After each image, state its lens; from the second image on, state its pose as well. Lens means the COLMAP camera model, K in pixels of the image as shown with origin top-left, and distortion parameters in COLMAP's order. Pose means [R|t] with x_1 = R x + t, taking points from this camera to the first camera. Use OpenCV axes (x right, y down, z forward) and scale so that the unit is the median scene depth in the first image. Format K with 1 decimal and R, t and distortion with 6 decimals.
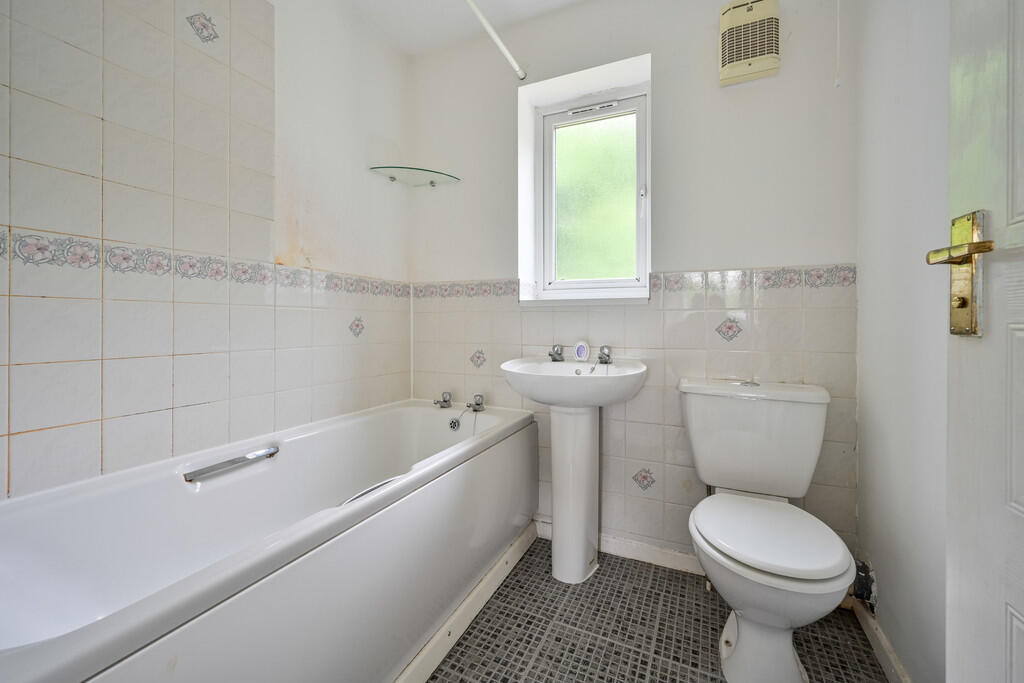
lens RADIAL K [[405.1, 0, 512.2], [0, 405.1, 322.9], [0, 0, 1]] dist [0.003423, 0.000545]
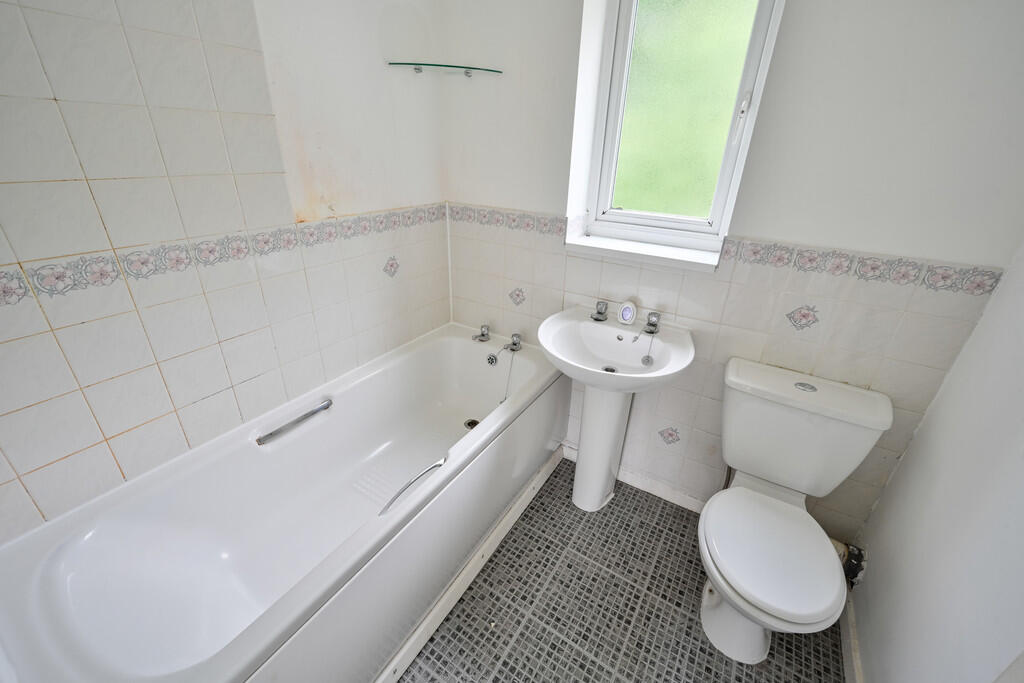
lens RADIAL K [[405.1, 0, 511.2], [0, 405.1, 339.3], [0, 0, 1]] dist [0.003423, 0.000545]
pose [[0.992312, 0.076552, -0.097246, 0.003000], [-0.028355, 0.905476, 0.423450, -0.317981], [0.120470, -0.417437, 0.900685, 0.132902]]
